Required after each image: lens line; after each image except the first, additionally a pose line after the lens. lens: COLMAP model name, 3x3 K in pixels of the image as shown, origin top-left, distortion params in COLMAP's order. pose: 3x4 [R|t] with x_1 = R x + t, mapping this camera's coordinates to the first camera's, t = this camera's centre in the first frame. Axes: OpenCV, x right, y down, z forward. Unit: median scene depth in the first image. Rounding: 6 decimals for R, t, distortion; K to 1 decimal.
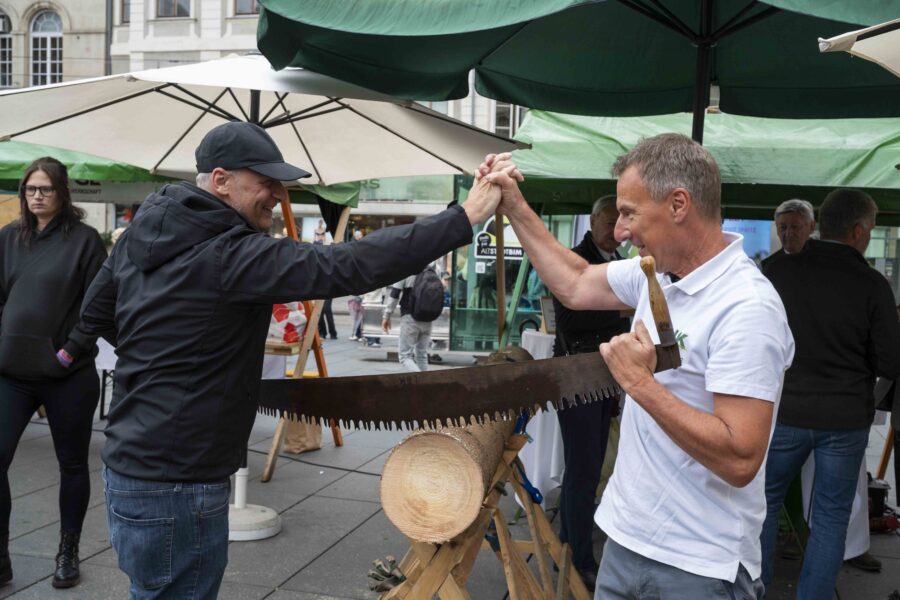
lens RADIAL K [[1074.2, 0, 453.3], [0, 1074.2, 304.4], [0, 0, 1]] dist [0.001008, -0.002202]
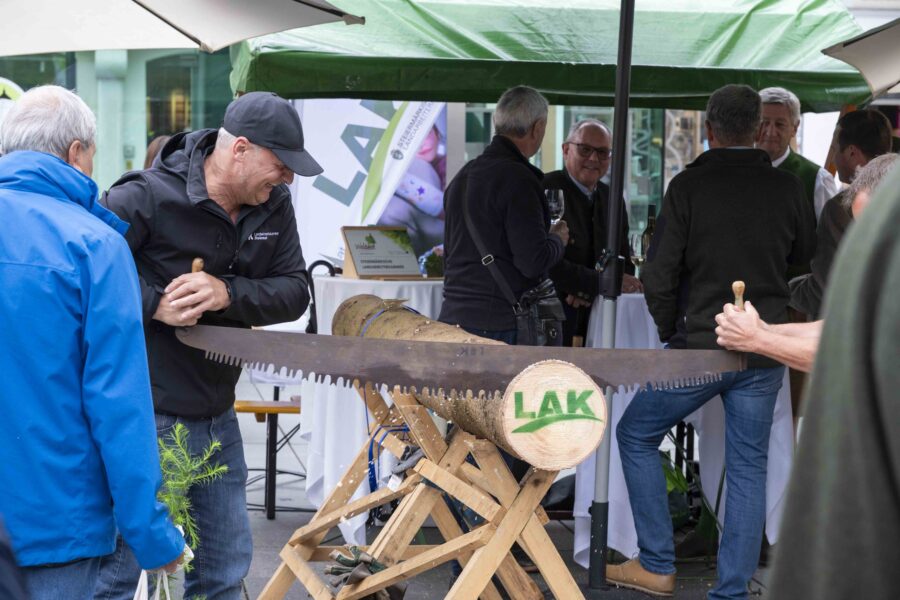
lens RADIAL K [[2271.0, 0, 450.0], [0, 2271.0, 300.0], [0, 0, 1]] dist [-0.030824, 0.165388]
pose [[0.932705, -0.043628, 0.357990, -0.345026], [0.034021, 0.998873, 0.033092, -0.005597], [-0.359031, -0.018686, 0.933139, -0.366605]]
